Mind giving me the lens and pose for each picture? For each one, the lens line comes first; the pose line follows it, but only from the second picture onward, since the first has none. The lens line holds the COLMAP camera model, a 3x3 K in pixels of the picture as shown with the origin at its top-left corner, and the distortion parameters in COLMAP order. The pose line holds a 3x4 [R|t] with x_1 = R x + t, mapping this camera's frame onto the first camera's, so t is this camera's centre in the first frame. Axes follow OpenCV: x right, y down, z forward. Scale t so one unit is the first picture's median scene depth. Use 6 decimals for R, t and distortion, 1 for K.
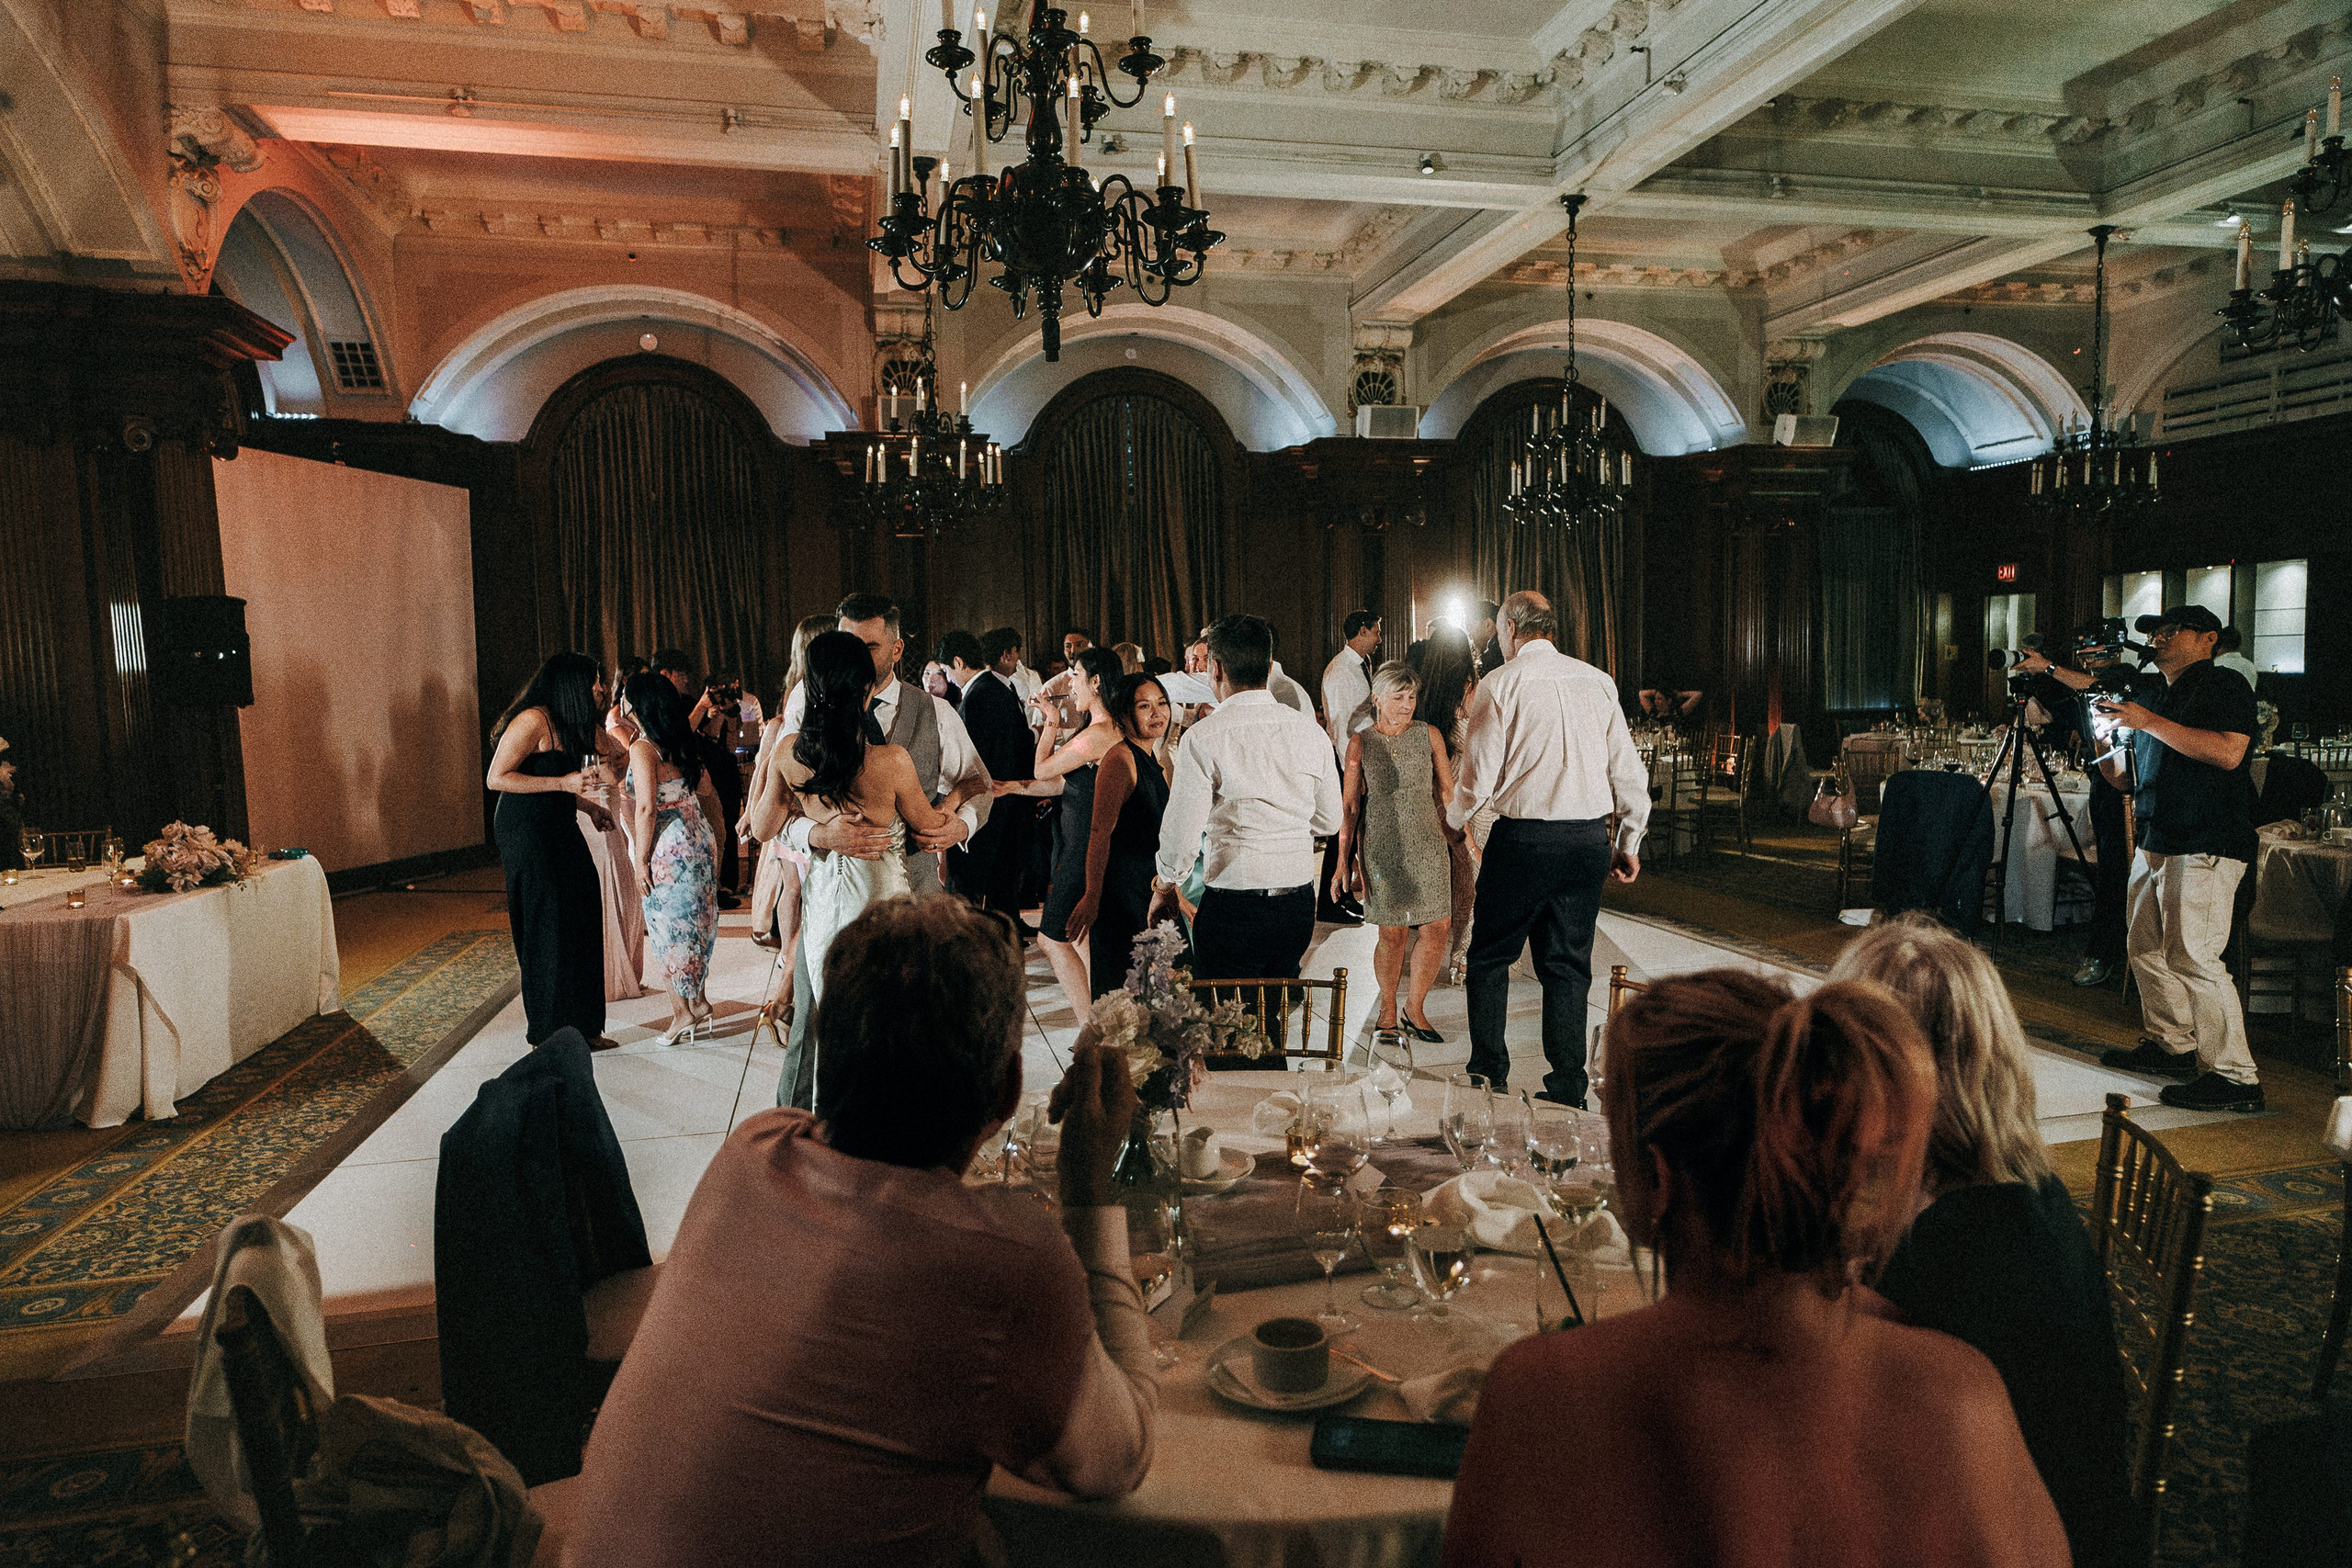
lens RADIAL K [[1418.1, 0, 1176.3], [0, 1418.1, 780.0], [0, 0, 1]] dist [0.007186, 0.000832]
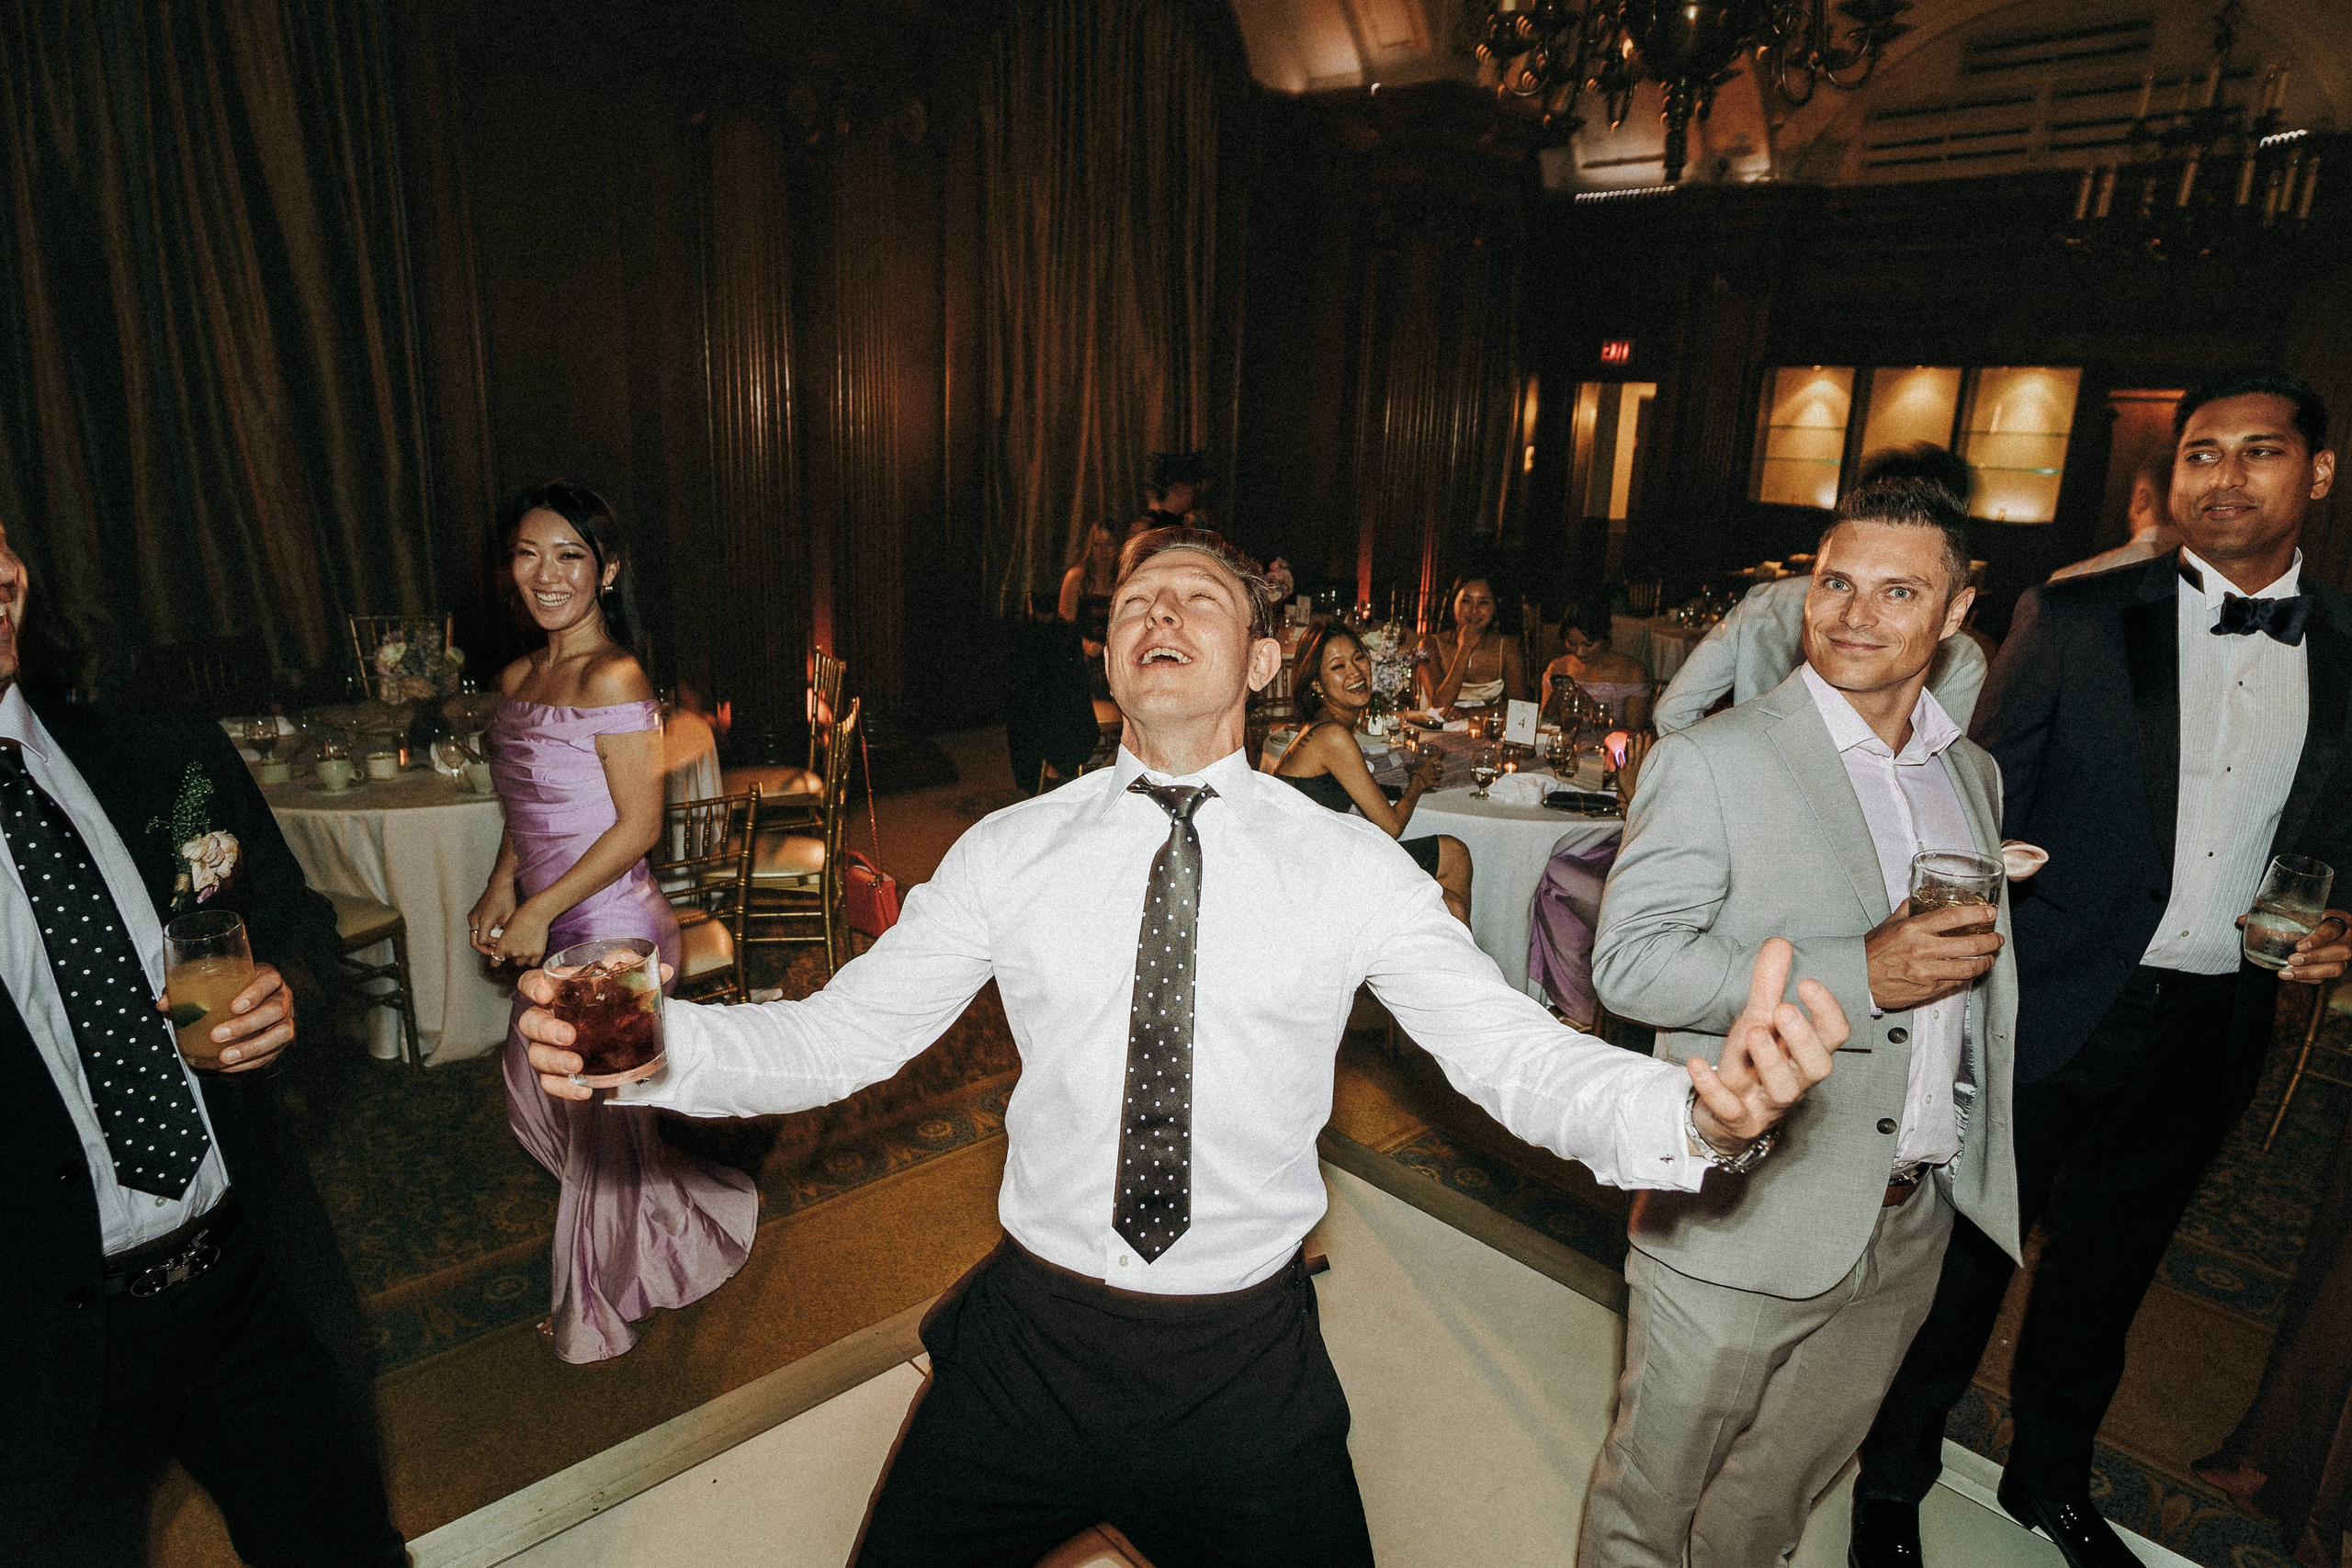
lens RADIAL K [[1418.1, 0, 1174.6], [0, 1418.1, 794.2], [0, 0, 1]] dist [0.007186, 0.000832]
pose [[0.861739, -0.079106, 0.501146, 0.004336], [-0.017543, 0.982533, 0.185258, -0.061676], [-0.507048, -0.168436, 0.845300, 0.529339]]
